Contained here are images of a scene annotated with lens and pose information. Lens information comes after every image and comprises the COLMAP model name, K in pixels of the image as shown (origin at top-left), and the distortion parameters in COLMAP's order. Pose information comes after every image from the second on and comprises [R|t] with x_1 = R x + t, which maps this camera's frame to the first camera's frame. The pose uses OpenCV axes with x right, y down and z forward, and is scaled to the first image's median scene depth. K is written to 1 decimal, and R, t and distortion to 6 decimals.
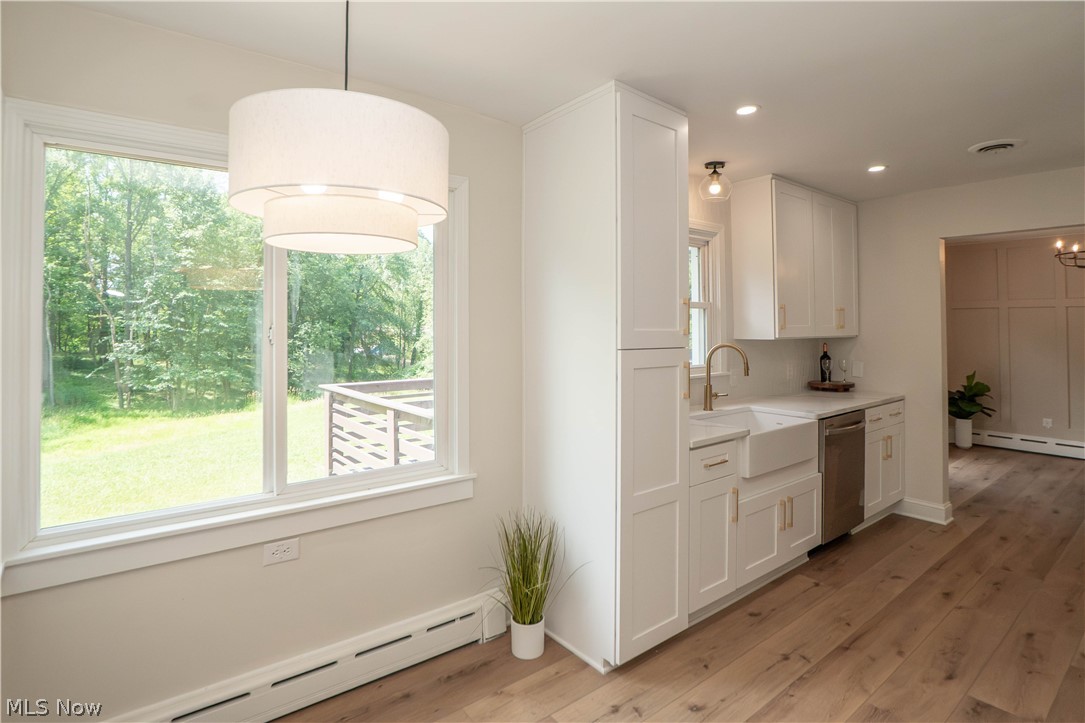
lens RADIAL K [[539.7, 0, 541.7], [0, 539.7, 322.5], [0, 0, 1]] dist [-0.024218, -0.000193]
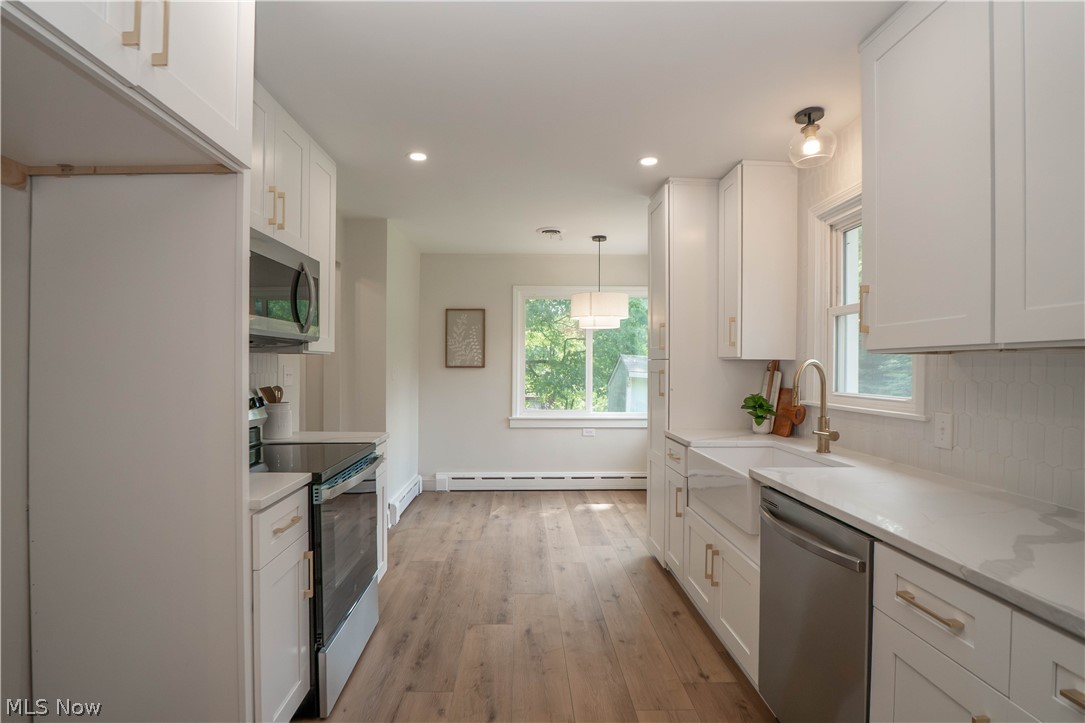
lens RADIAL K [[574.6, 0, 531.6], [0, 574.6, 366.7], [0, 0, 1]] dist [-0.037140, 0.001867]
pose [[-0.602179, 0.003618, -0.798353, 1.423563], [0.004729, 0.999988, 0.000965, 0.055849], [0.798347, -0.003194, -0.602189, 1.410956]]
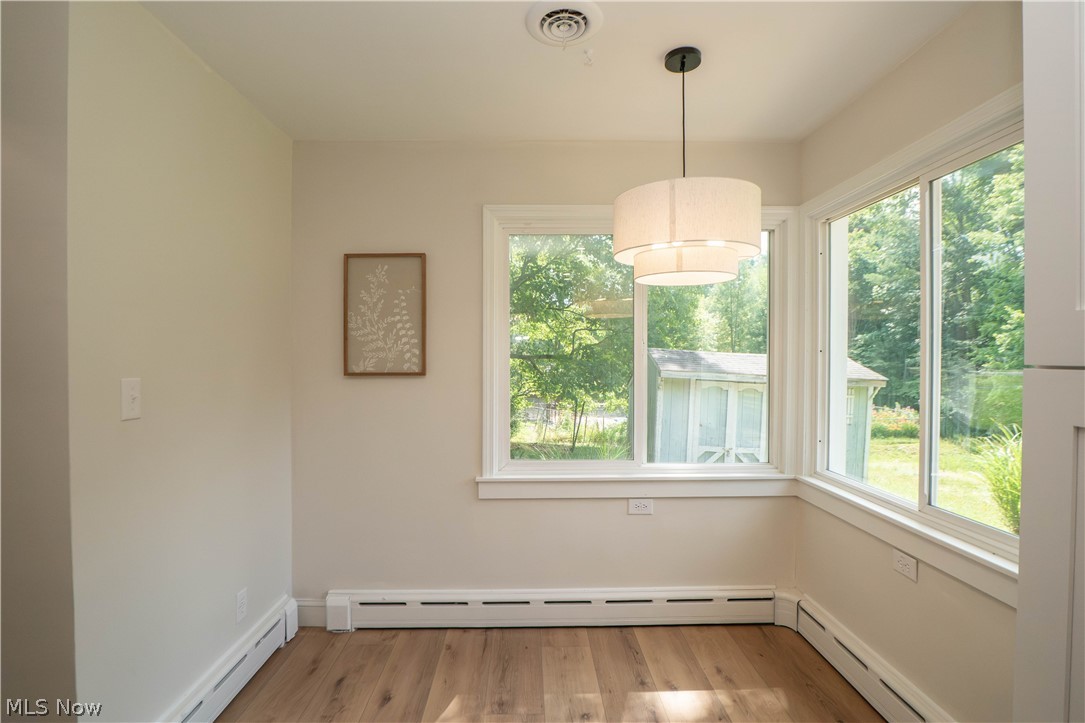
lens RADIAL K [[549.1, 0, 530.7], [0, 549.1, 364.7], [0, 0, 1]] dist [-0.033728, 0.000197]
pose [[-0.611525, 0.012589, -0.791125, 0.505026], [0.009255, 0.999919, 0.008758, 0.035214], [0.791171, -0.001966, -0.611592, 0.750799]]
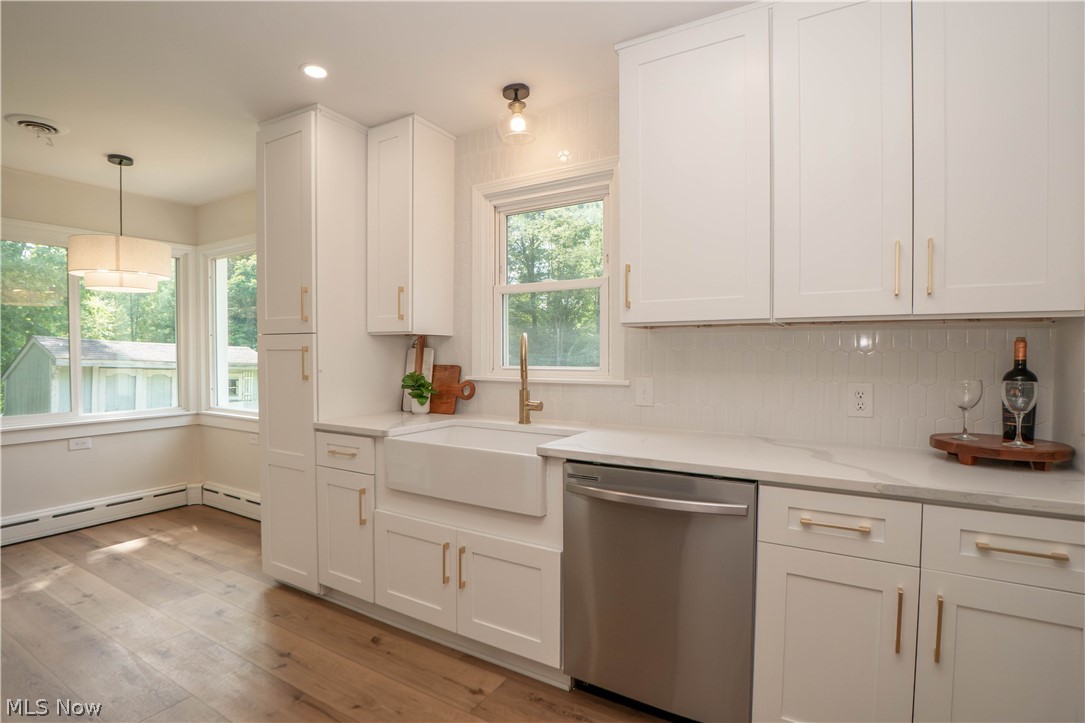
lens RADIAL K [[535.9, 0, 556.4], [0, 535.9, 368.3], [0, 0, 1]] dist [-0.032864, 0.000947]
pose [[0.367809, 0.030267, -0.929409, 1.258399], [0.008303, 0.999323, 0.035829, 0.073479], [0.929864, -0.020895, 0.367308, 0.940262]]
